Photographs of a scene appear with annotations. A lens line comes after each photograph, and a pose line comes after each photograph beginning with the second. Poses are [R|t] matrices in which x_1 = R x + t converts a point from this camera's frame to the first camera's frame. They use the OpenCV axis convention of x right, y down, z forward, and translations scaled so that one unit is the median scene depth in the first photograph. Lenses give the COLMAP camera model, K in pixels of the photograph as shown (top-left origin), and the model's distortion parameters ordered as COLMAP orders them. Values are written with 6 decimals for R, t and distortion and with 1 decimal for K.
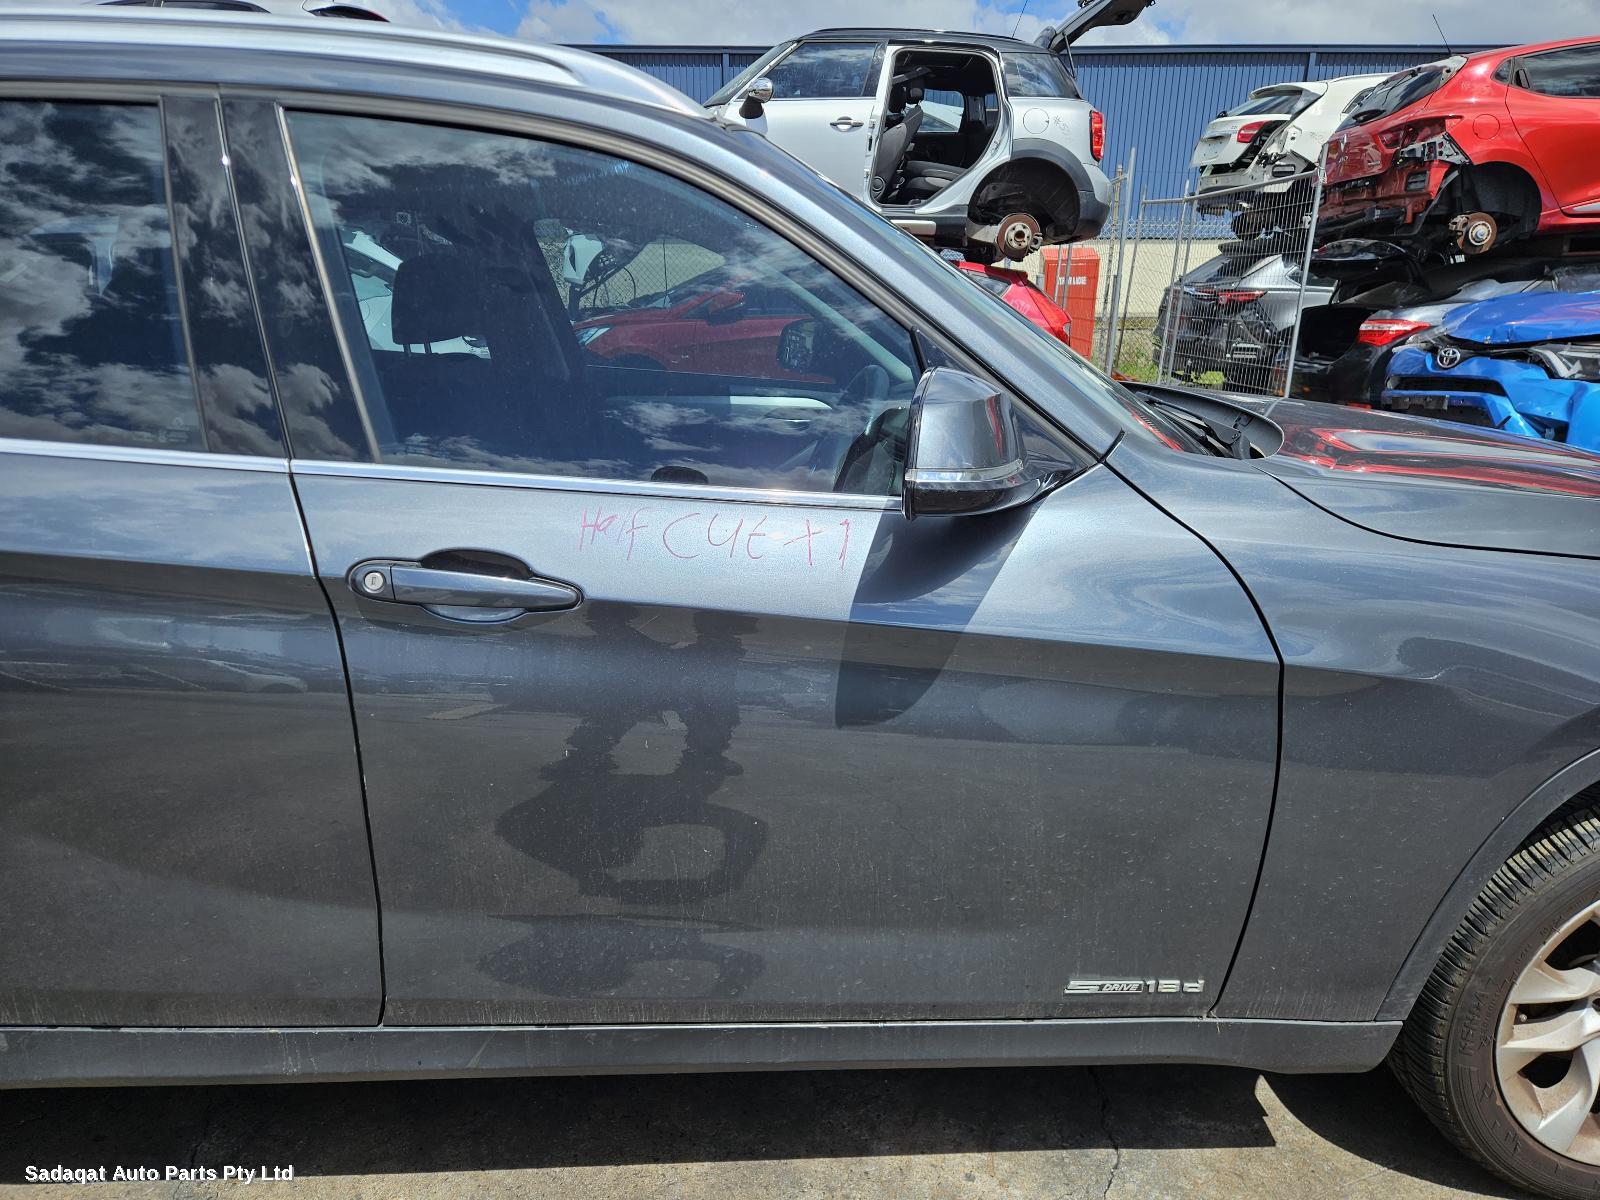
lens RADIAL K [[1075.6, 0, 834.3], [0, 1075.6, 553.1], [0, 0, 1]] dist [0.077669, -0.069893]
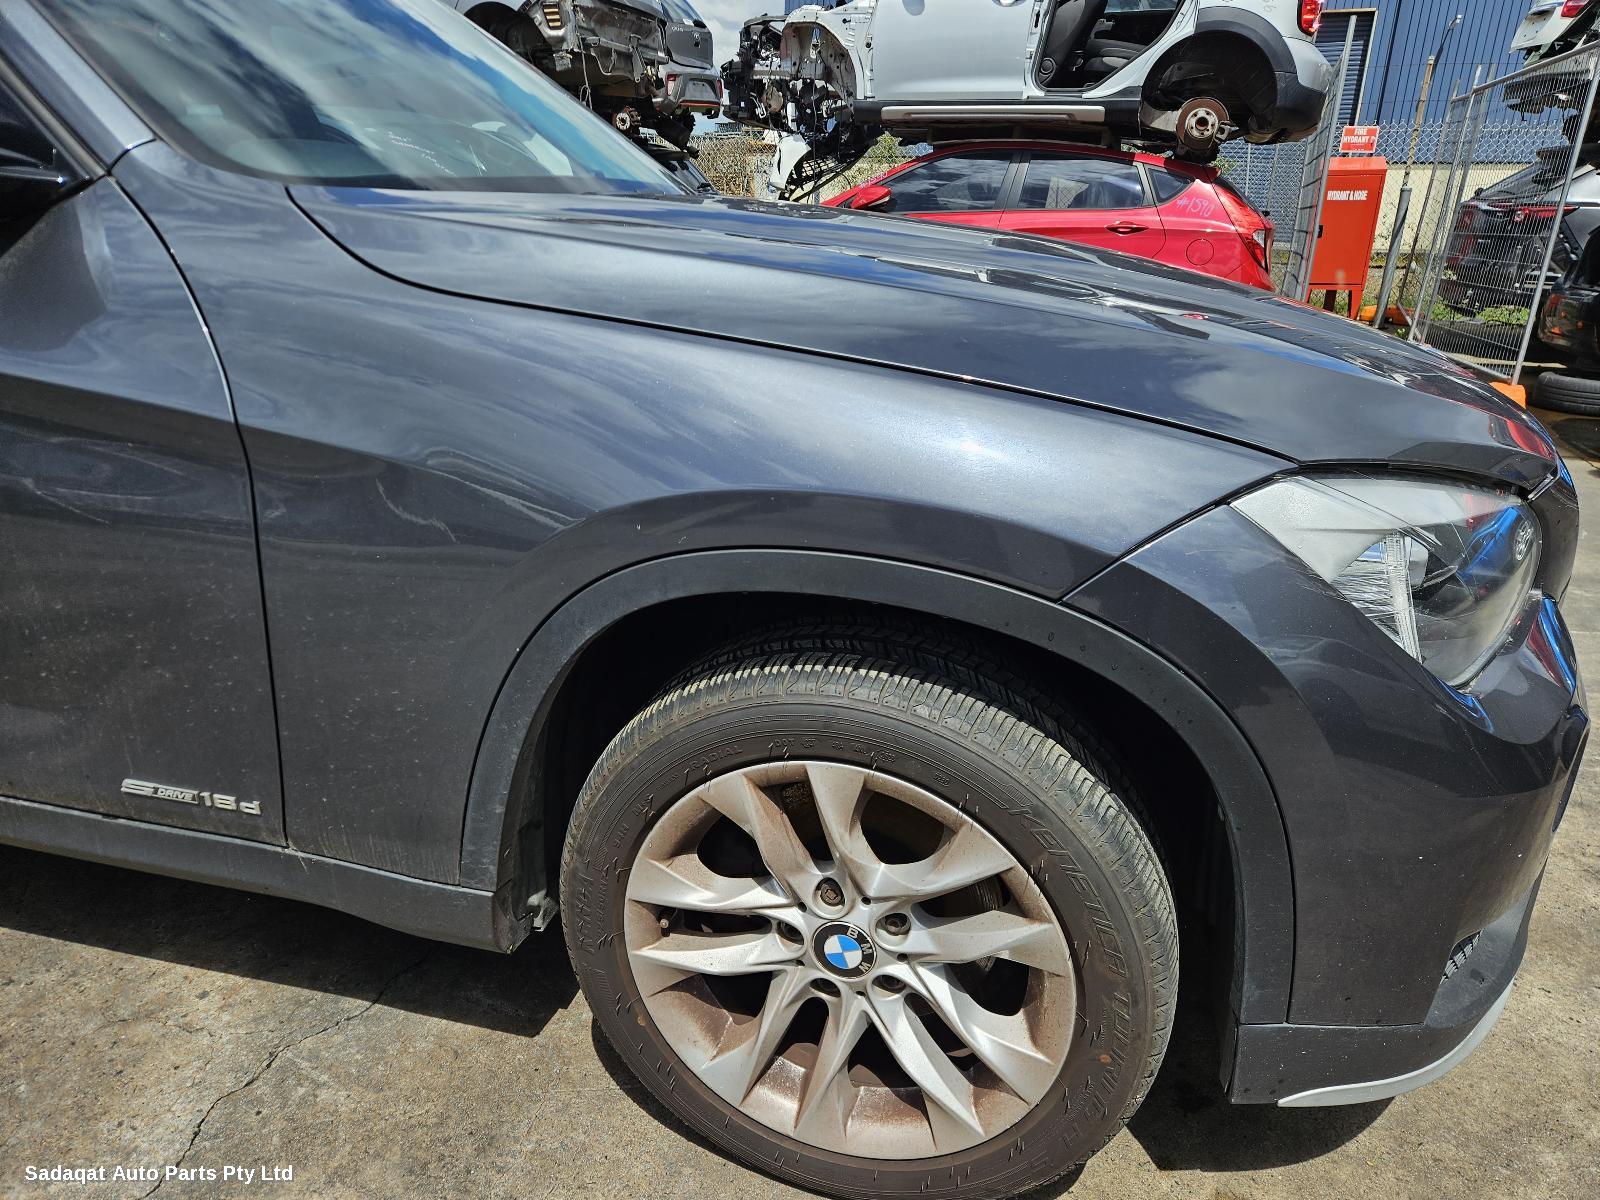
lens RADIAL K [[1144.9, 0, 770.3], [0, 1144.9, 581.2], [0, 0, 1]] dist [-0.135528, 0.127941]
pose [[0.957834, 0.095840, -0.270866, 0.110579], [-0.073417, 0.993071, 0.091760, 0.012571], [0.277783, -0.068005, 0.958234, 0.032780]]
